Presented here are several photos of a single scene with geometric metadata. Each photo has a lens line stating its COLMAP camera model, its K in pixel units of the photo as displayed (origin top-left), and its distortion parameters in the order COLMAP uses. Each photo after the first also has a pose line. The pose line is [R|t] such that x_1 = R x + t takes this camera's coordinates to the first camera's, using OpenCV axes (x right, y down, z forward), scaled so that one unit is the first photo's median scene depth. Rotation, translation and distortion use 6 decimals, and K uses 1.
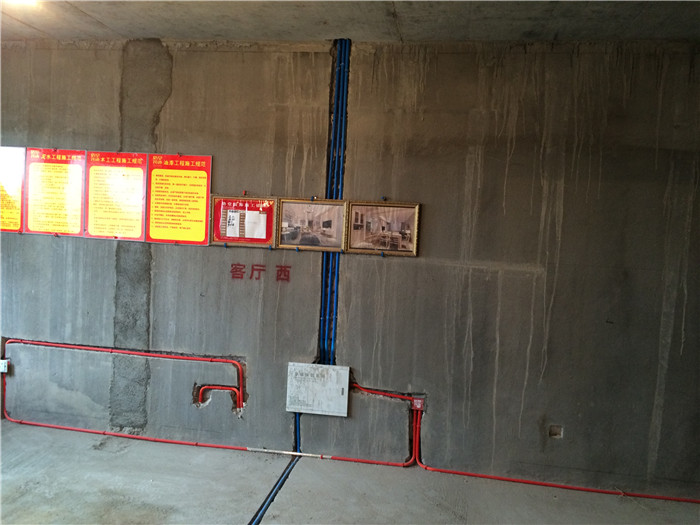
lens RADIAL K [[597.5, 0, 348.8], [0, 597.5, 264.5], [0, 0, 1]] dist [0.088211, -0.124427]
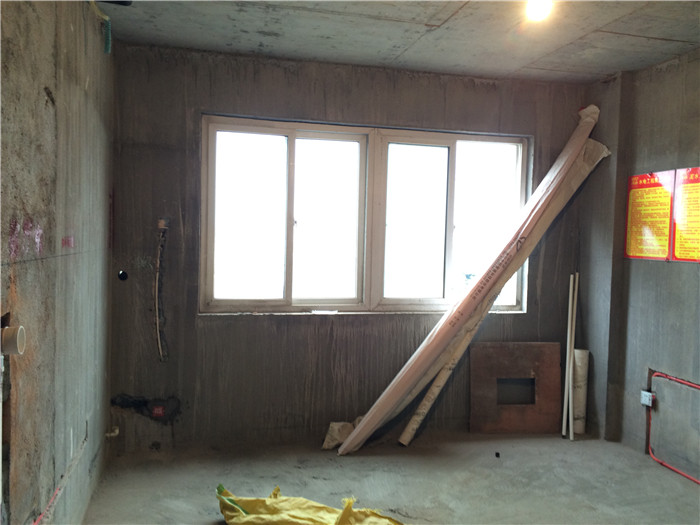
lens RADIAL K [[597.5, 0, 356.7], [0, 597.5, 265.8], [0, 0, 1]] dist [0.088211, -0.124427]
pose [[0.408194, -0.002248, -0.912892, 0.134576], [-0.052089, 0.998310, -0.025749, 0.005658], [0.911408, 0.058063, 0.407387, 0.194735]]
